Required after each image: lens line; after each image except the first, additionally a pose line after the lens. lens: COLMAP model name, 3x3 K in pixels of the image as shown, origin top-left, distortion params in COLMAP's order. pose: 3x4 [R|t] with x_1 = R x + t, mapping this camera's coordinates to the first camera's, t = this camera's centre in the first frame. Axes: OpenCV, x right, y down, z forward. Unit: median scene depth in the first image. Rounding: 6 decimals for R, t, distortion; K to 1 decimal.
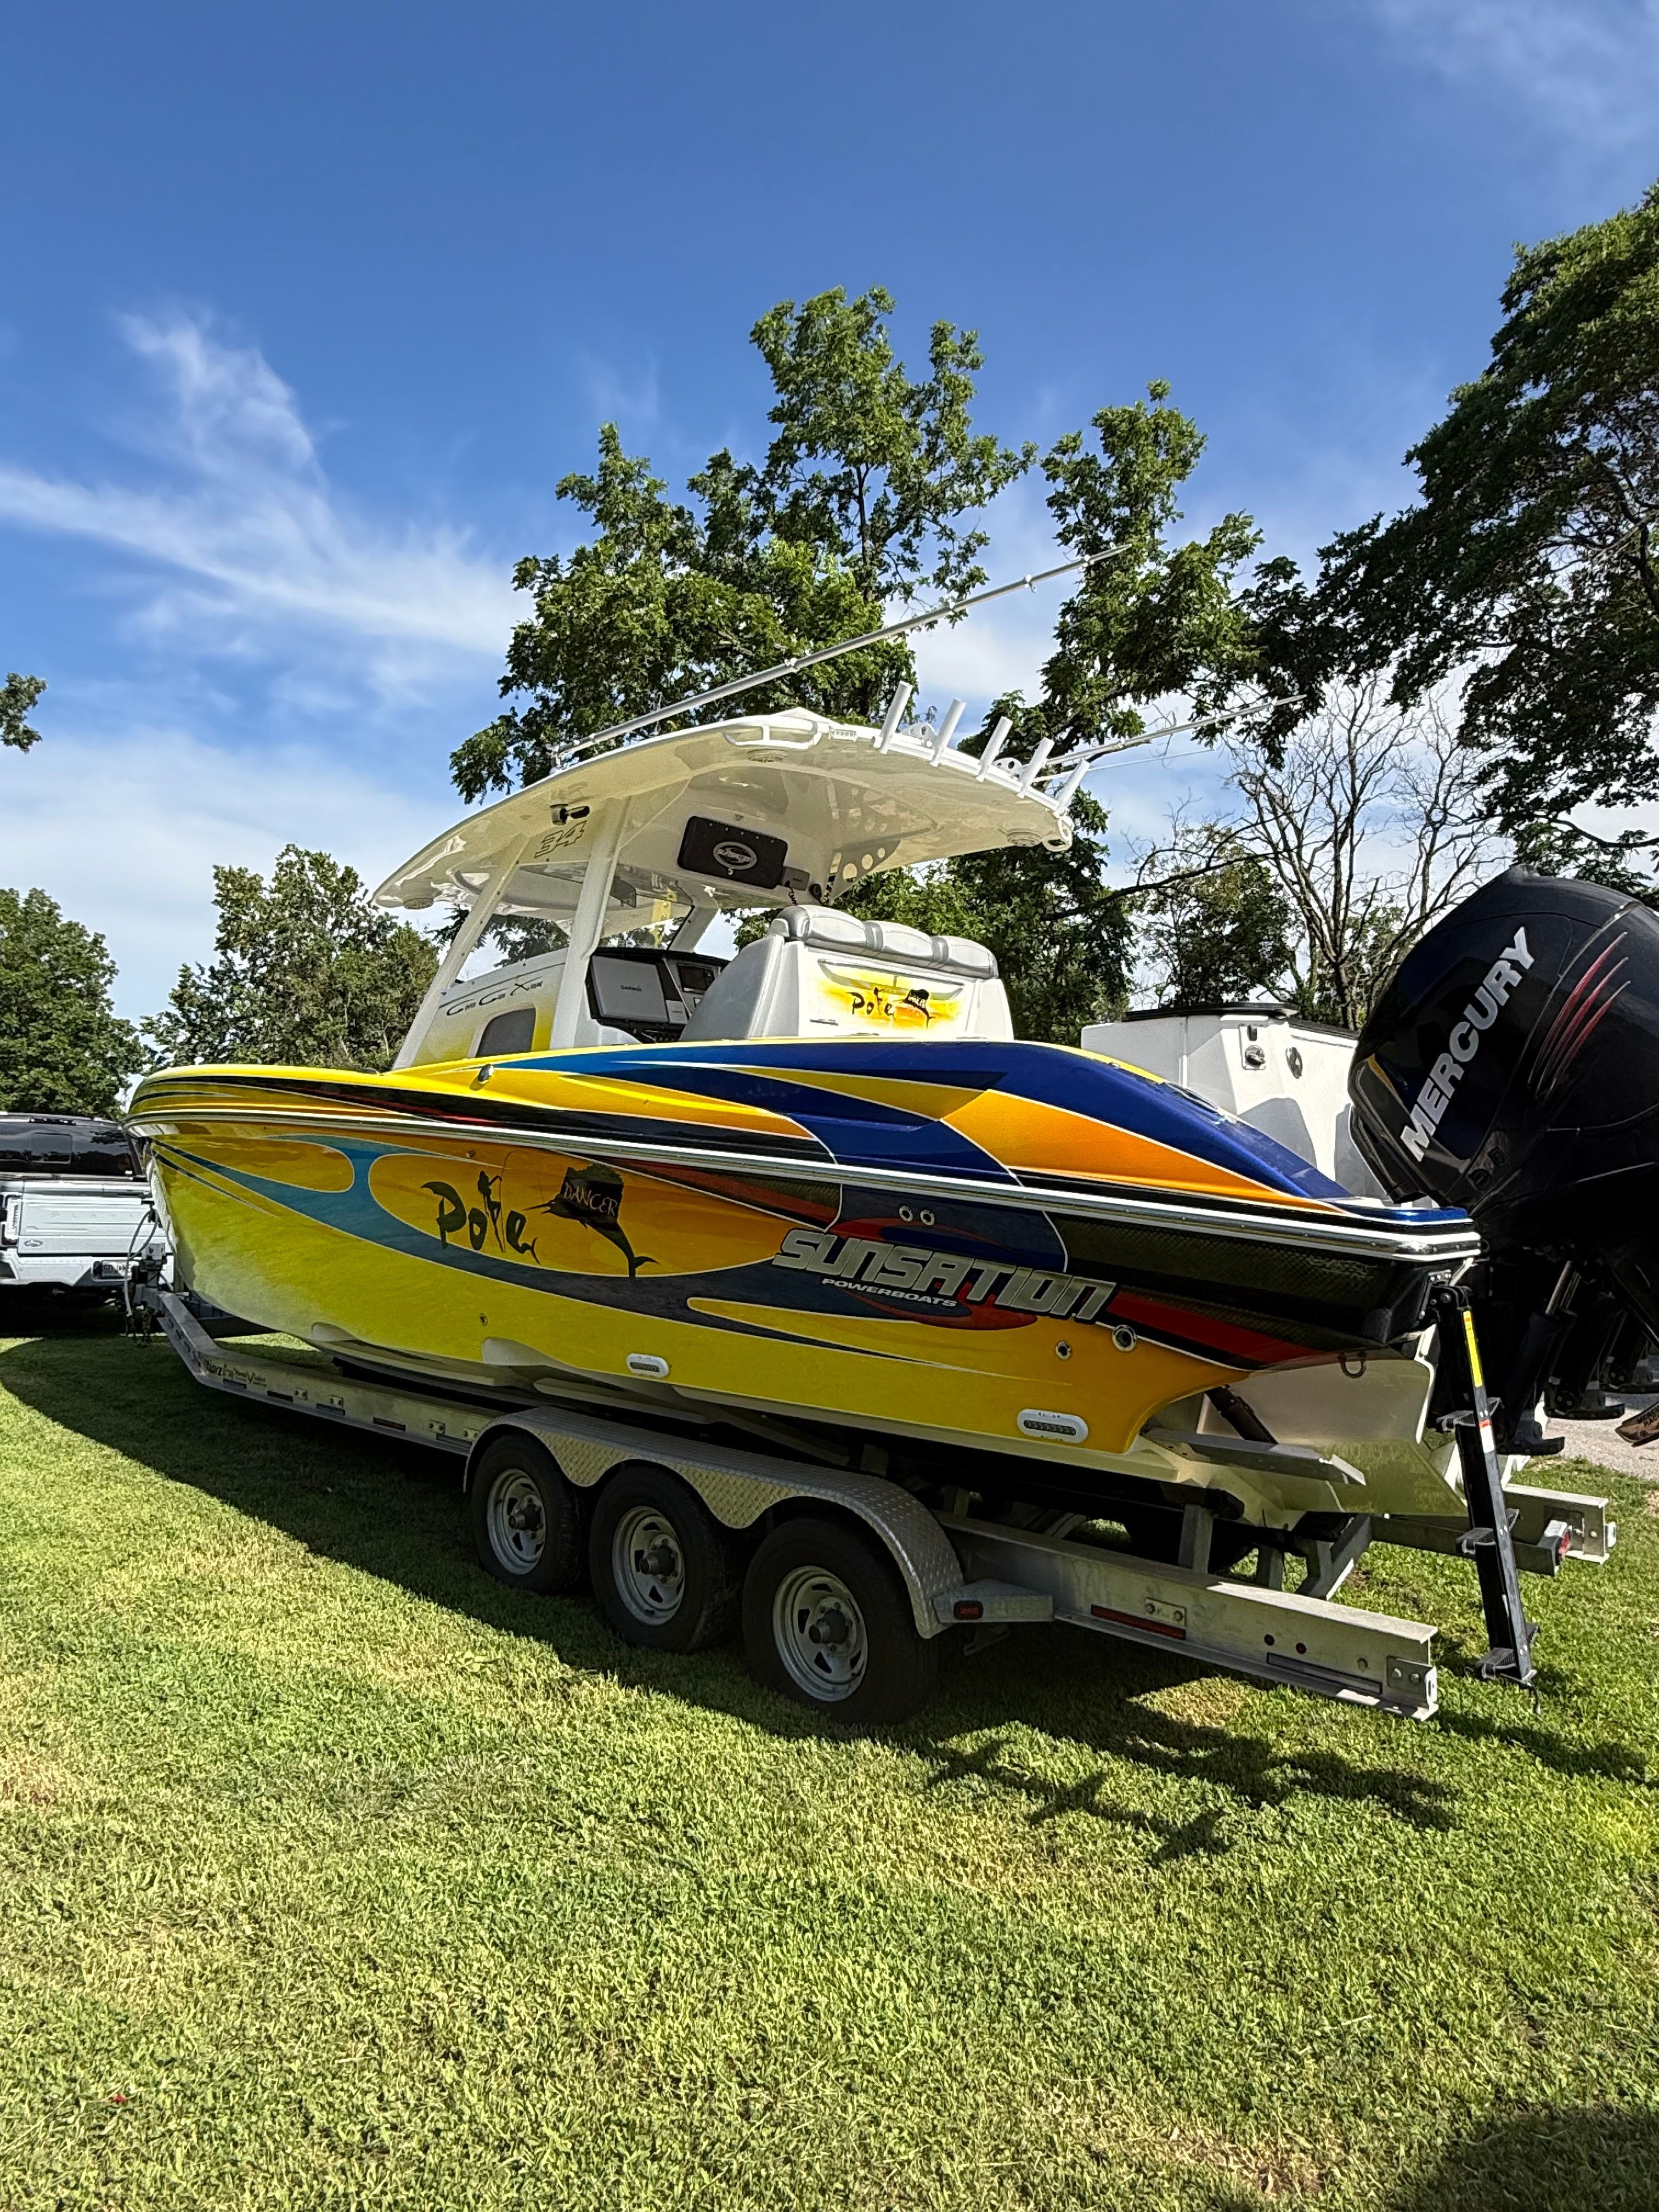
lens RADIAL K [[1309.9, 0, 835.0], [0, 1309.9, 1102.8], [0, 0, 1]] dist [-0.009014, 0.016448]
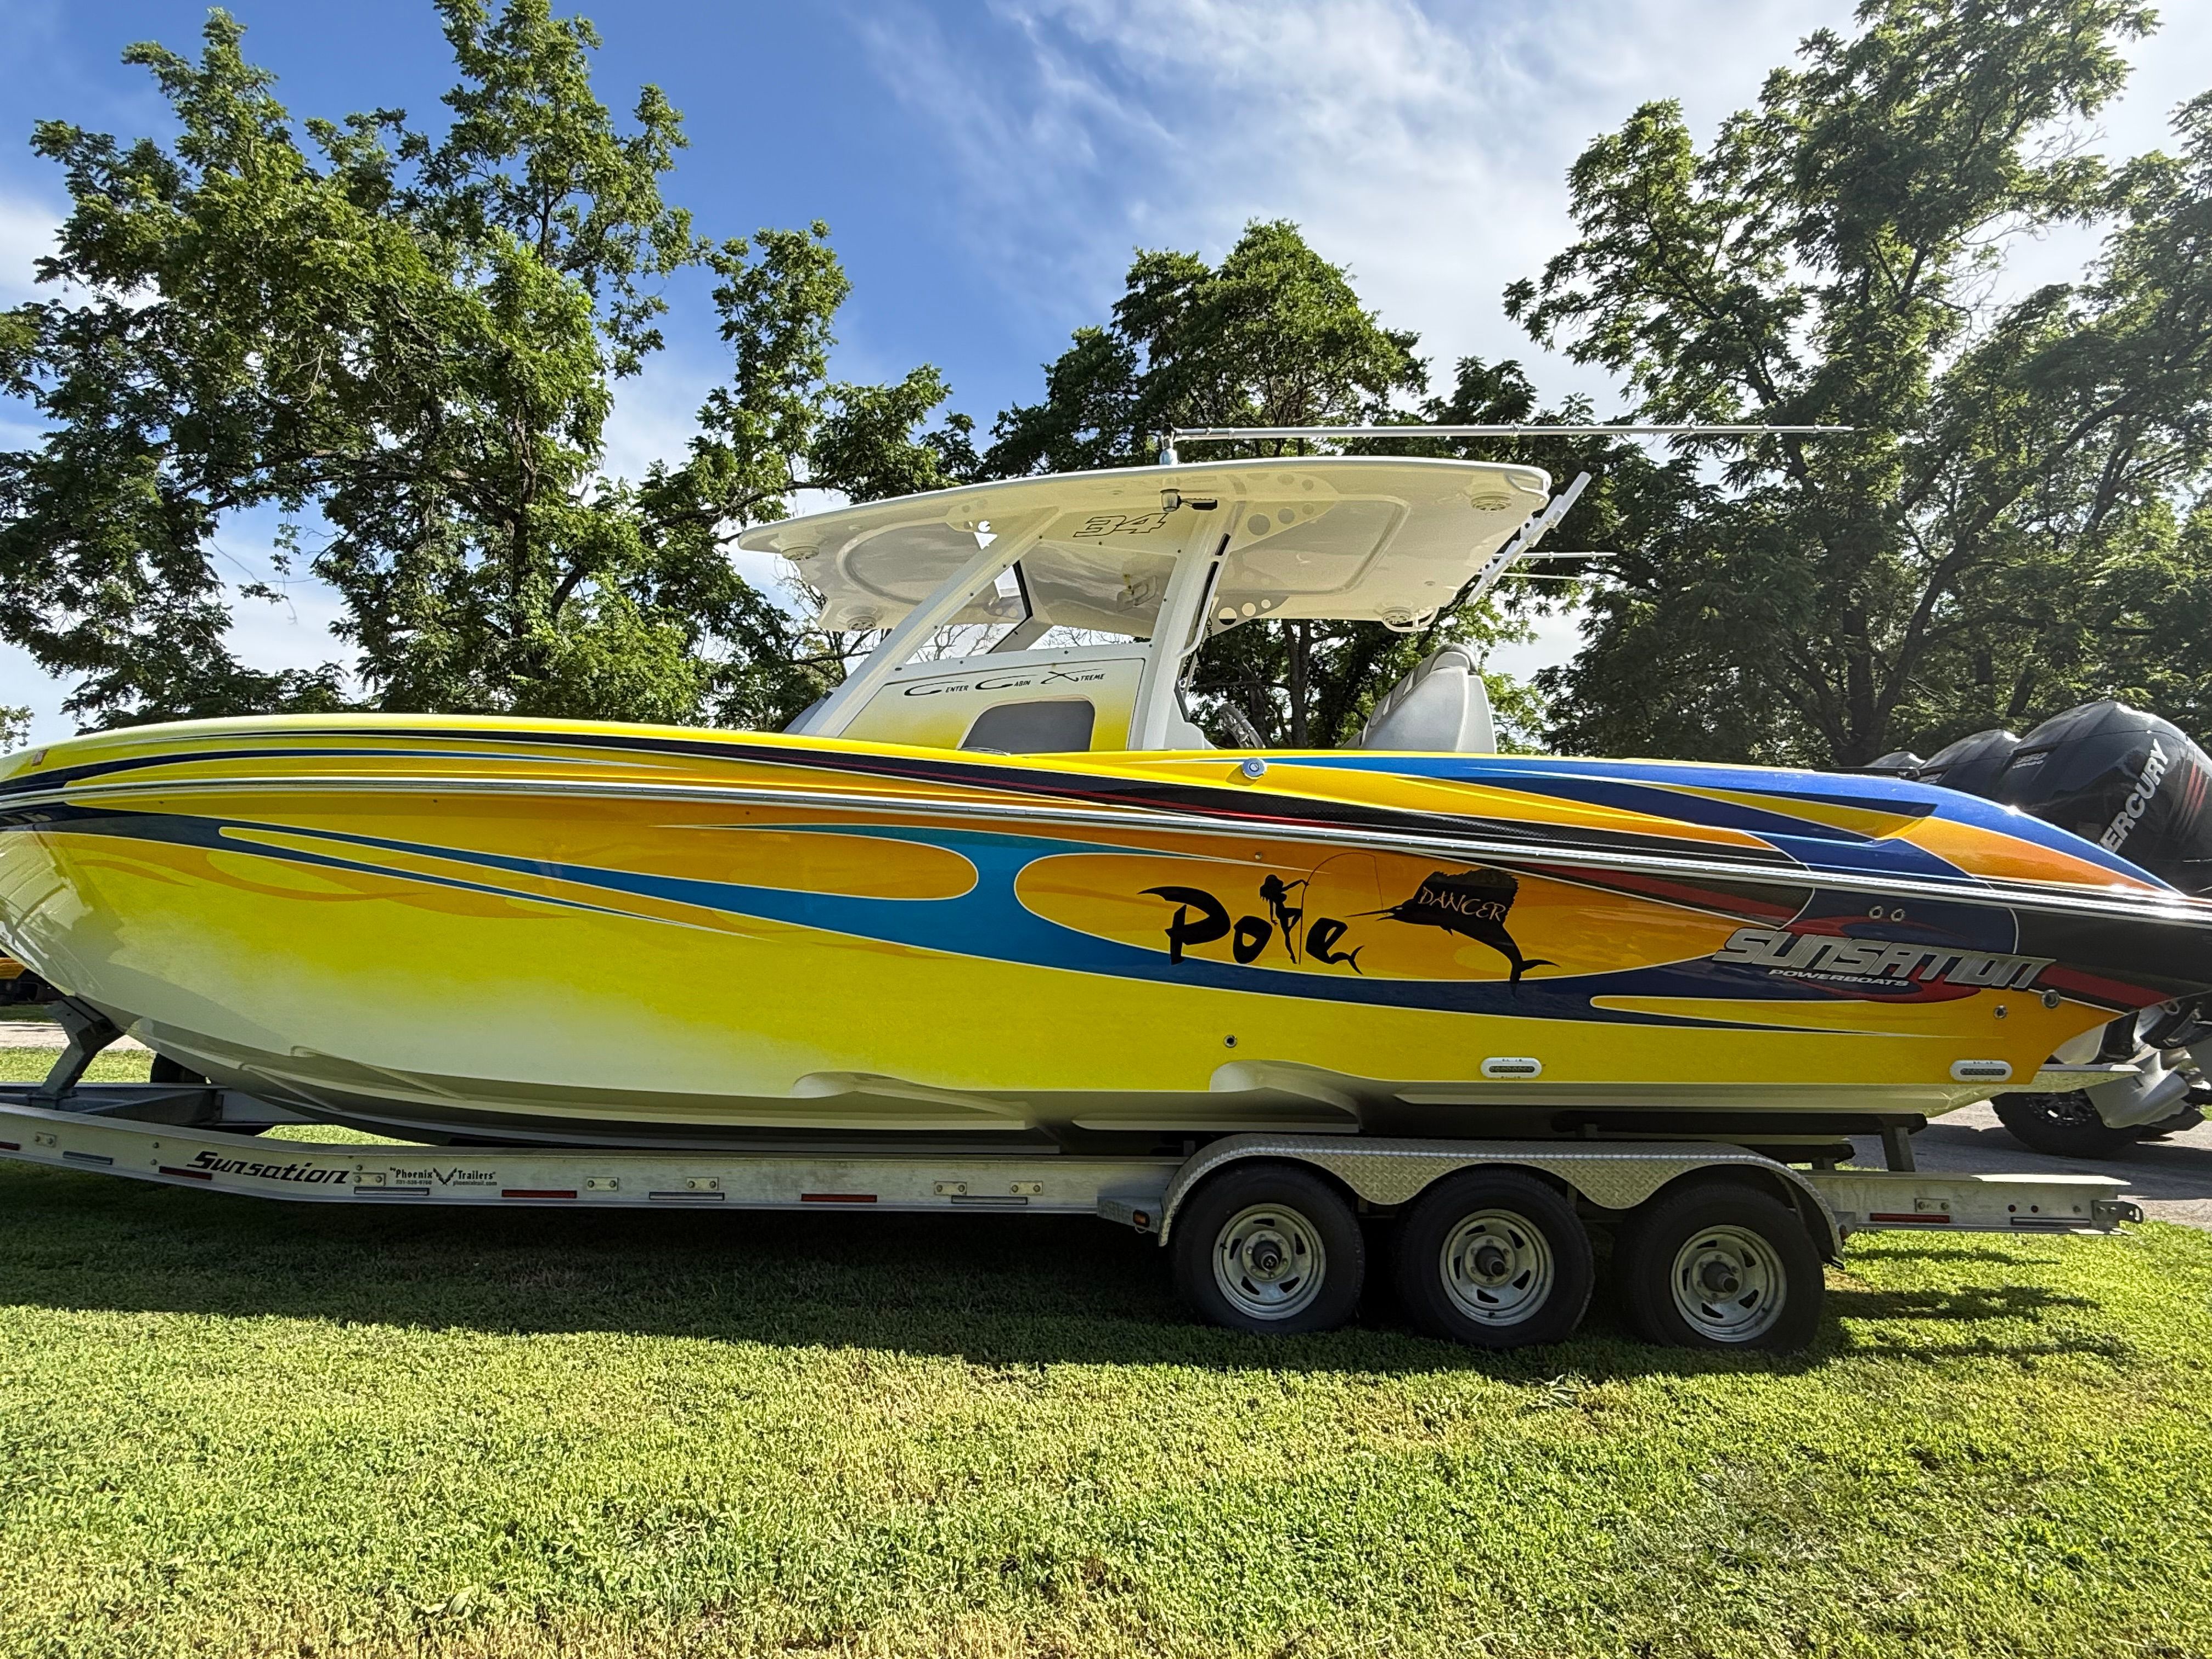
lens RADIAL K [[1113.4, 0, 1105.6], [0, 1113.4, 817.1], [0, 0, 1]] dist [-0.006153, 0.002698]
pose [[0.754765, 0.066723, 0.652593, -0.757477], [-0.041116, 0.997670, -0.054452, 0.052103], [-0.654706, 0.014266, 0.755749, 0.434282]]
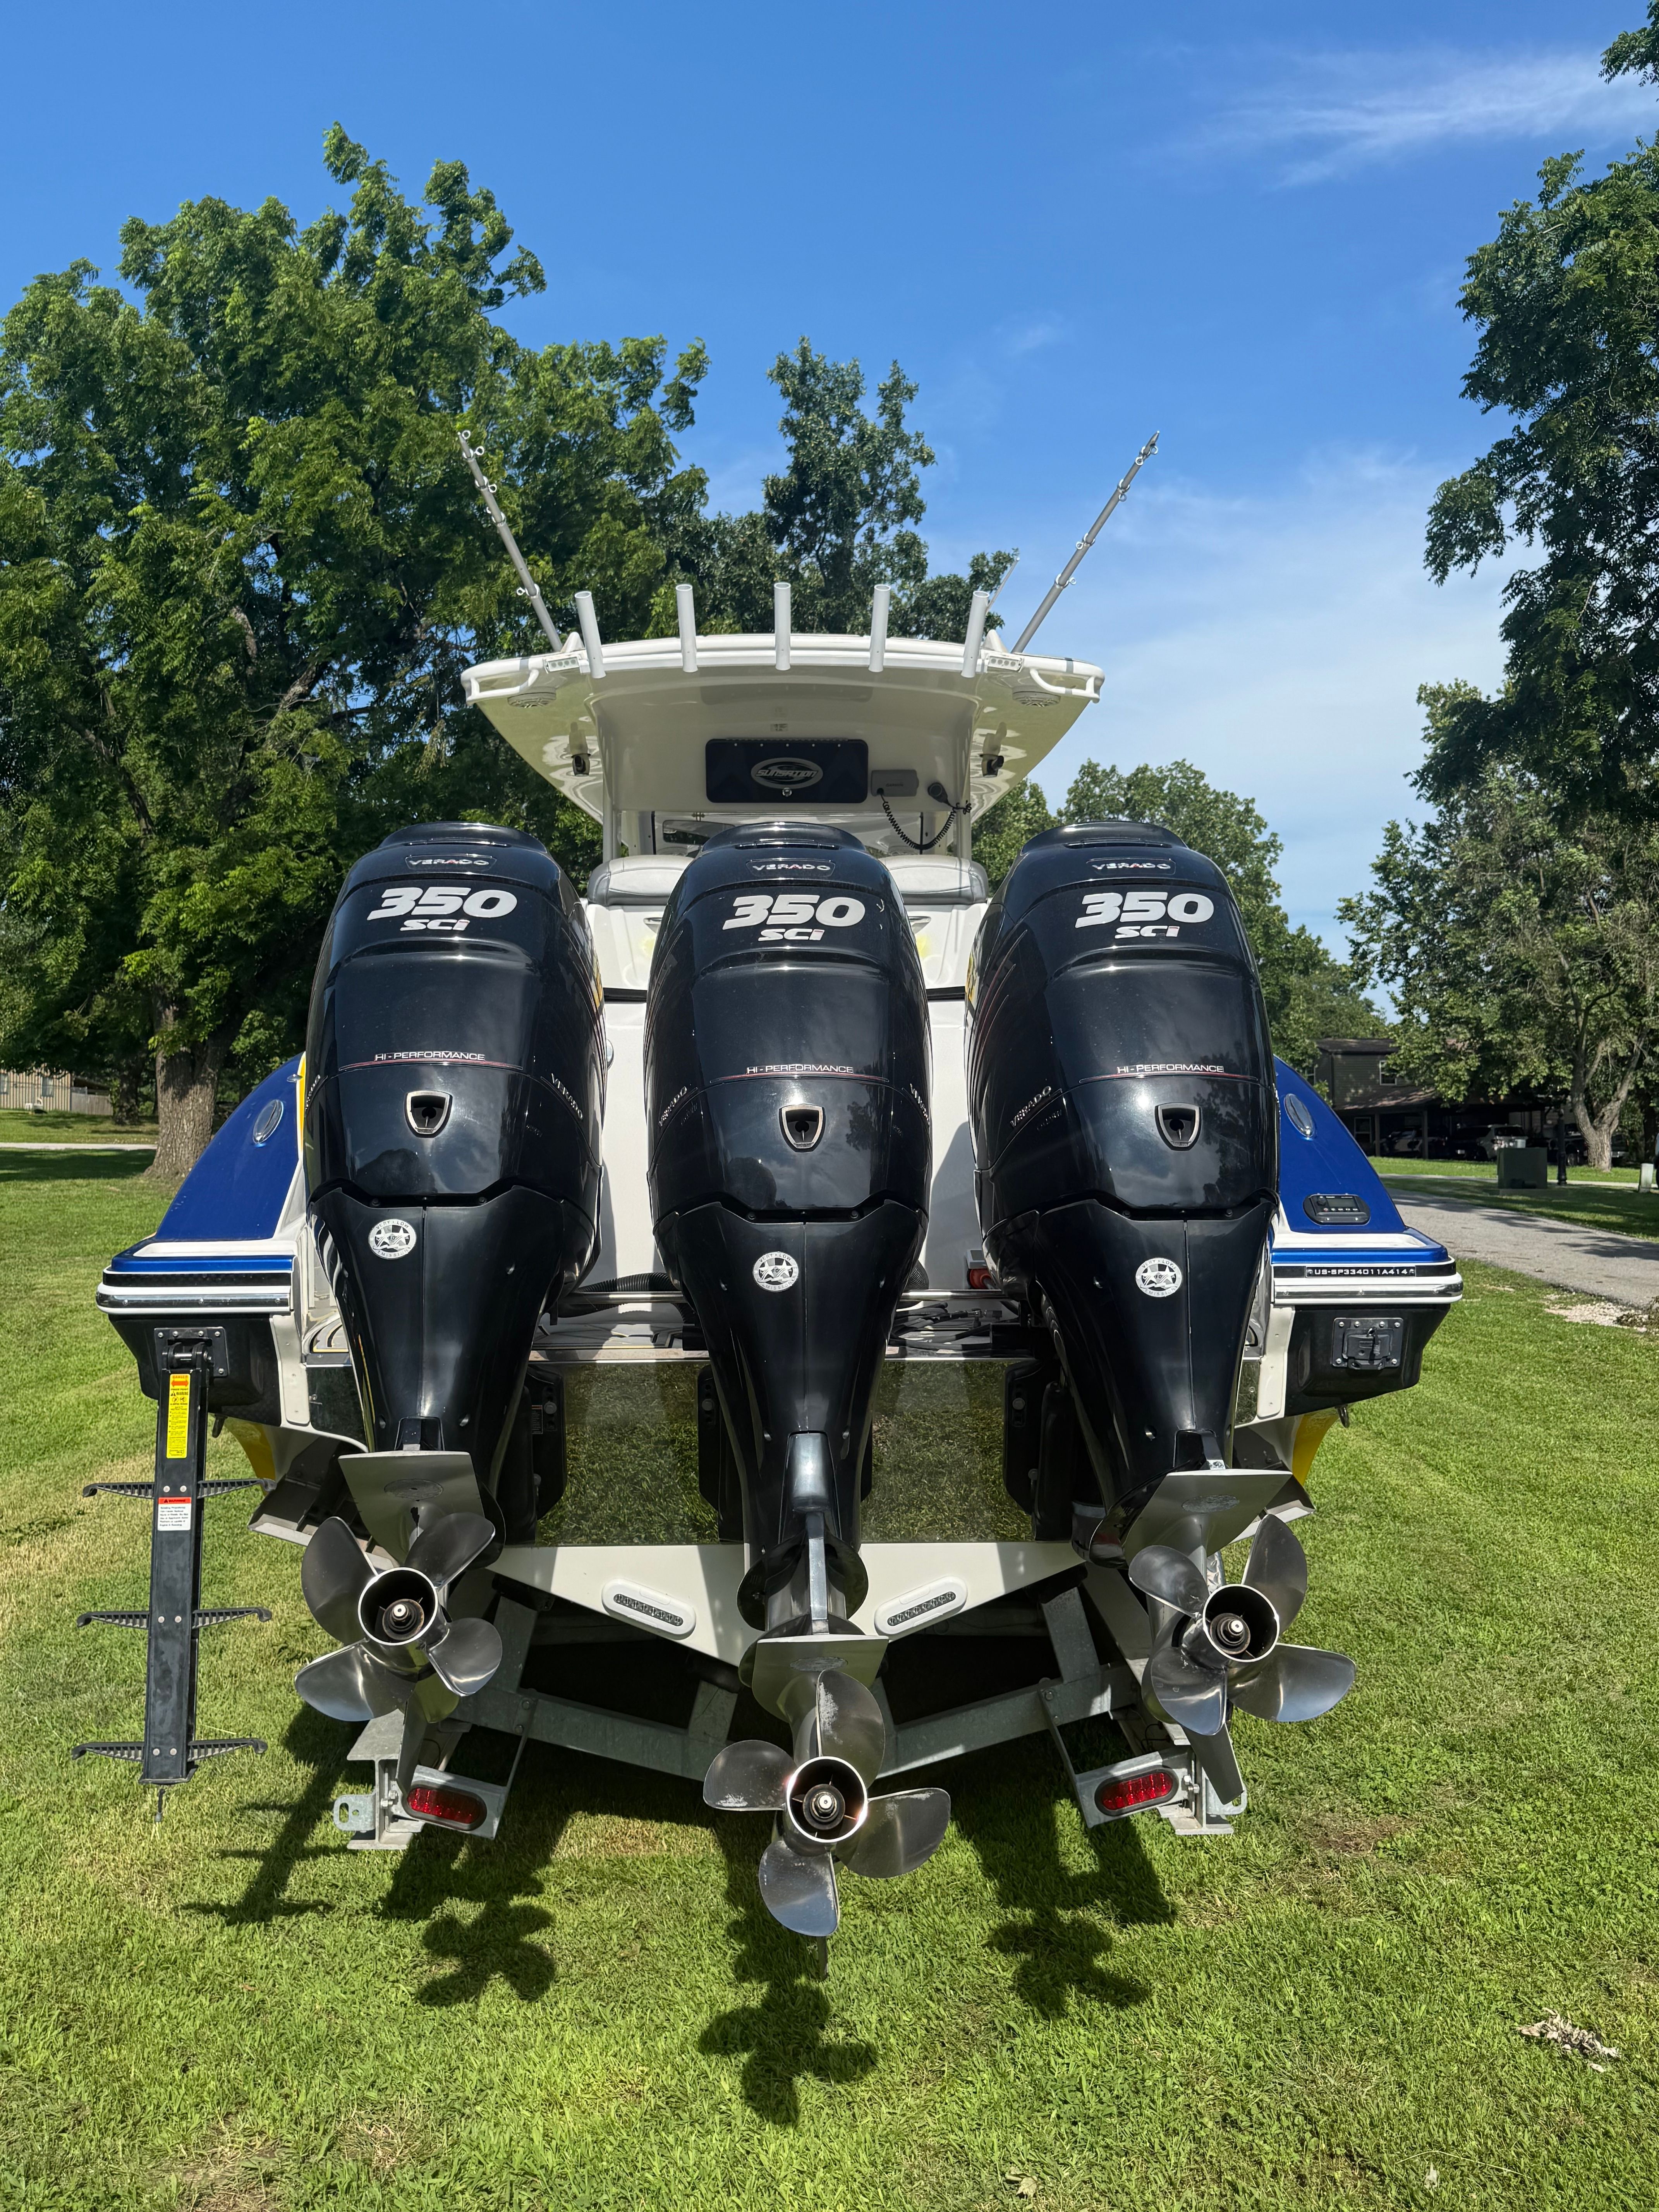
lens RADIAL K [[1850.1, 0, 841.0], [0, 1850.1, 1090.0], [0, 0, 1]] dist [0.030314, -0.010106]
pose [[0.697028, -0.007869, -0.717001, 0.851420], [0.044520, 0.998485, 0.032321, -0.028019], [0.715661, -0.054450, 0.696323, 0.222094]]
